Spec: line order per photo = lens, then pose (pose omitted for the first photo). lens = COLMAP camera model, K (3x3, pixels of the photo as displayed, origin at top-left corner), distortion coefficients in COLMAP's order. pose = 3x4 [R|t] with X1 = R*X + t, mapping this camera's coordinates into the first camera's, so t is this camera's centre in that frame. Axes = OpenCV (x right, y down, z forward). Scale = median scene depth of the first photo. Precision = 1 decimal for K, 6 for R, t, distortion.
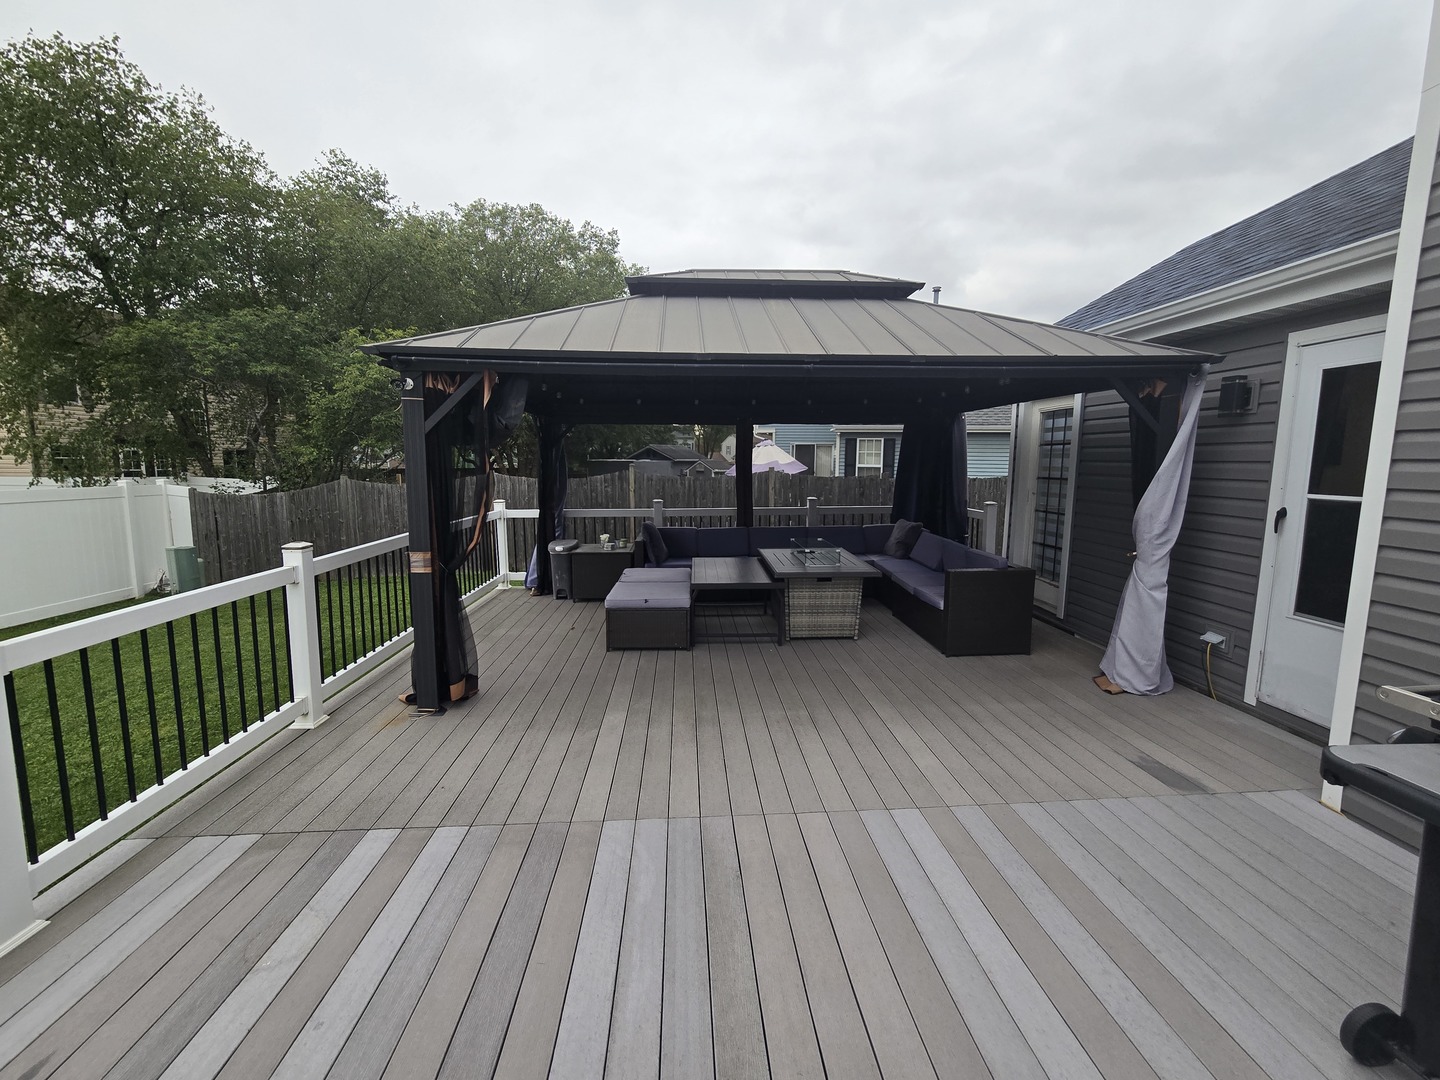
lens RADIAL K [[593.5, 0, 719.7], [0, 593.5, 532.5], [0, 0, 1]] dist [-0.004822, 0.000656]
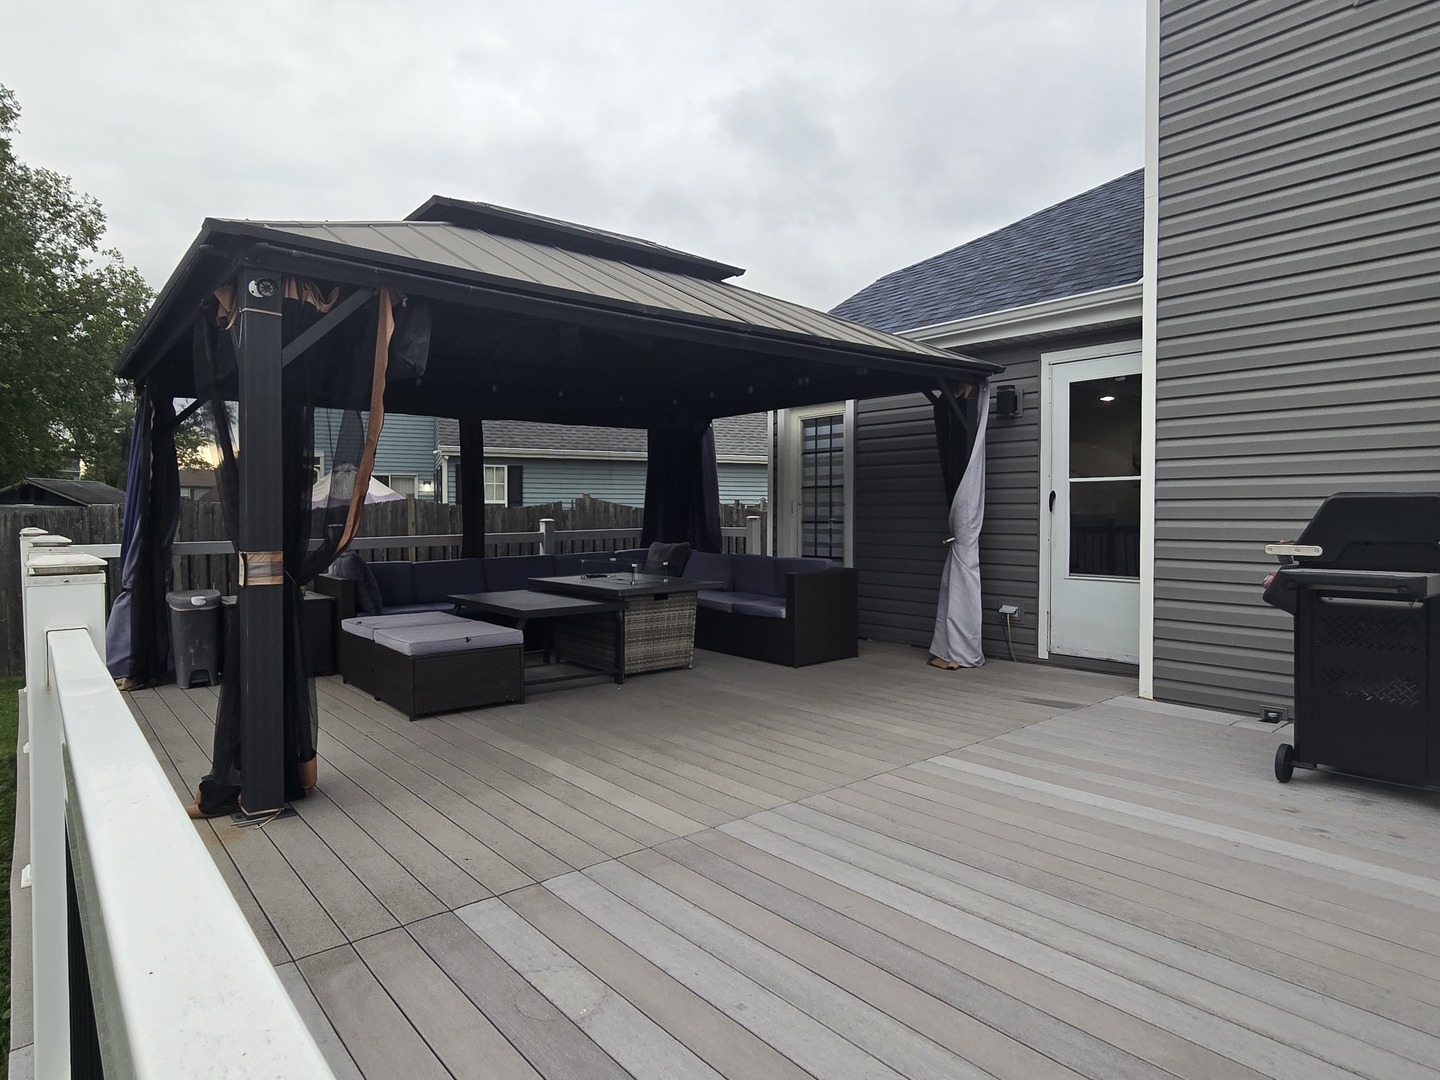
lens RADIAL K [[843.4, 0, 712.8], [0, 843.4, 537.7], [0, 0, 1]] dist [0.001430, 0.000463]
pose [[0.809396, -0.023631, 0.586788, -0.564297], [0.077939, 0.994674, -0.067450, 0.100912], [-0.582069, 0.100328, 0.806927, -0.002826]]
